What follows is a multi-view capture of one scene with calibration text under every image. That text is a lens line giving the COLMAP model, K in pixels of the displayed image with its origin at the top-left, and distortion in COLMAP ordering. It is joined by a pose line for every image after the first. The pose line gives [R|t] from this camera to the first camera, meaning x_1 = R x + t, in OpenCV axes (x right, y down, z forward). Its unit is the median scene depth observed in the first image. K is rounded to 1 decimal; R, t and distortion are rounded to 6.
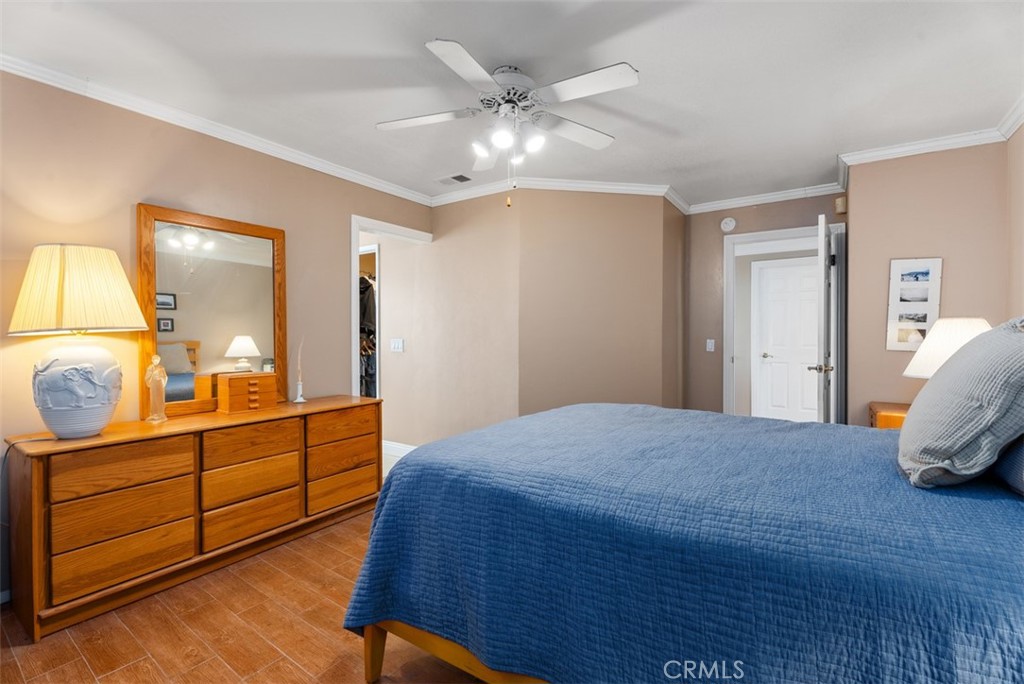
lens RADIAL K [[453.3, 0, 512.0], [0, 453.3, 342.0], [0, 0, 1]] dist [-0.000402, -0.000041]
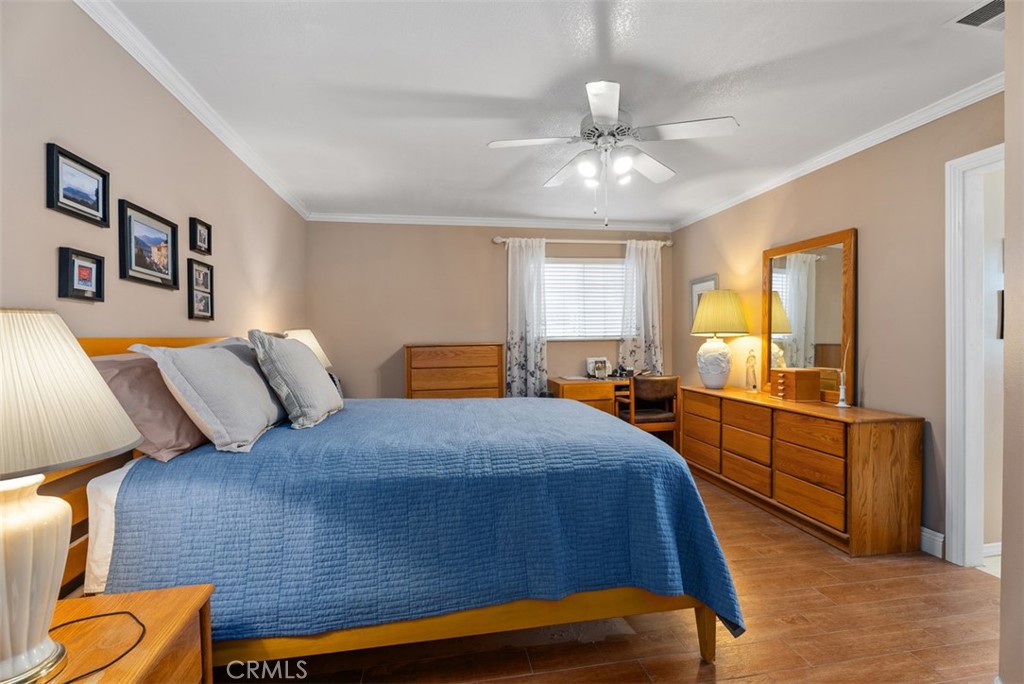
lens RADIAL K [[453.3, 0, 512.0], [0, 453.3, 342.0], [0, 0, 1]] dist [-0.000402, -0.000041]
pose [[-0.708712, 0.010515, -0.705420, 0.821854], [-0.007949, 0.999706, 0.022888, -0.023089], [0.705453, 0.021829, -0.708420, 1.386413]]
